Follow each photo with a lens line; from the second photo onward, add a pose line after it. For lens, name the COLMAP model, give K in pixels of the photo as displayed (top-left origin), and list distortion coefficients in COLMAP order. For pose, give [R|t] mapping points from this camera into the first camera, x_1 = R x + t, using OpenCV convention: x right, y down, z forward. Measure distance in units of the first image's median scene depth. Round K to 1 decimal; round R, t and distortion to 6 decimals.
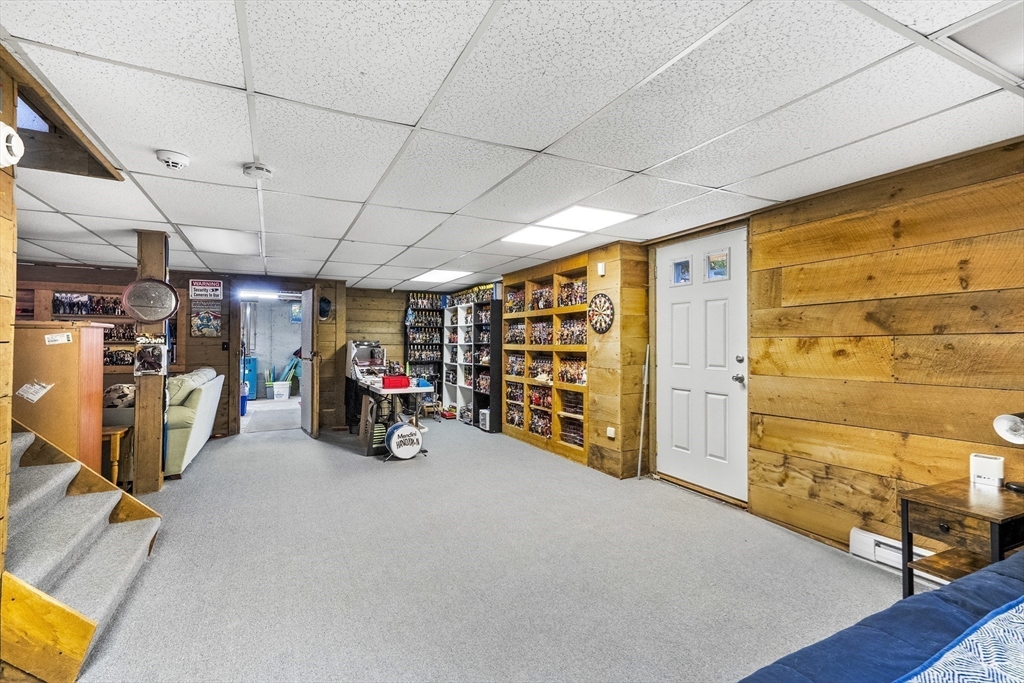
lens RADIAL K [[462.1, 0, 514.8], [0, 462.1, 346.8], [0, 0, 1]] dist [0.019835, 0.000149]
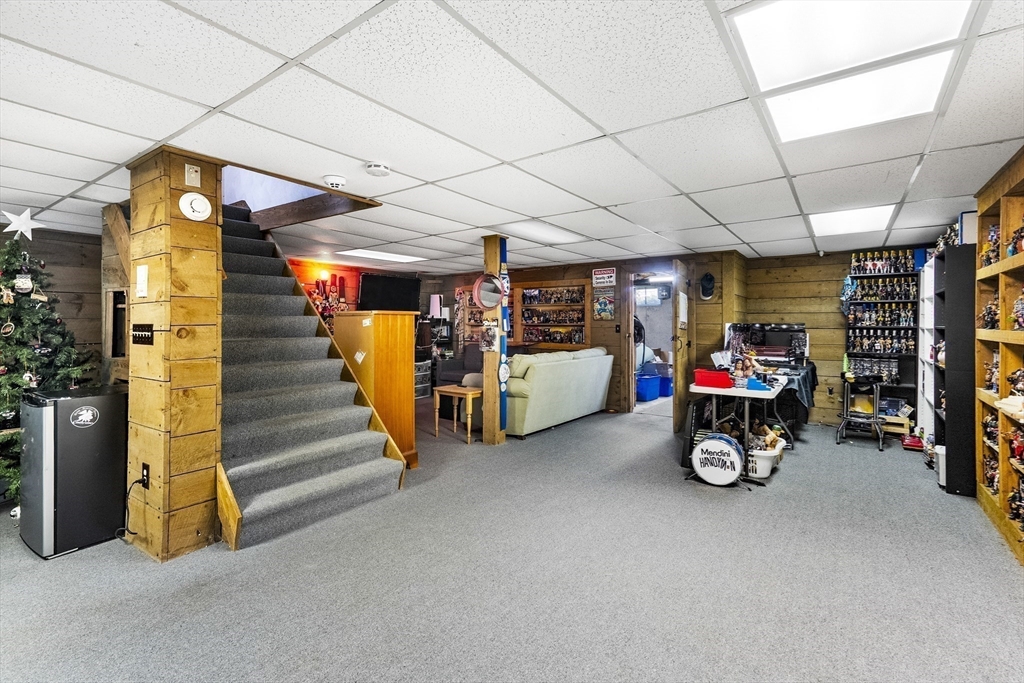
lens RADIAL K [[462.1, 0, 511.9], [0, 462.1, 327.1], [0, 0, 1]] dist [0.019835, 0.000149]
pose [[0.447925, 0.005139, -0.894056, 0.221702], [-0.009817, 0.999951, 0.000829, -0.003141], [0.894017, 0.008406, 0.447954, 0.309693]]
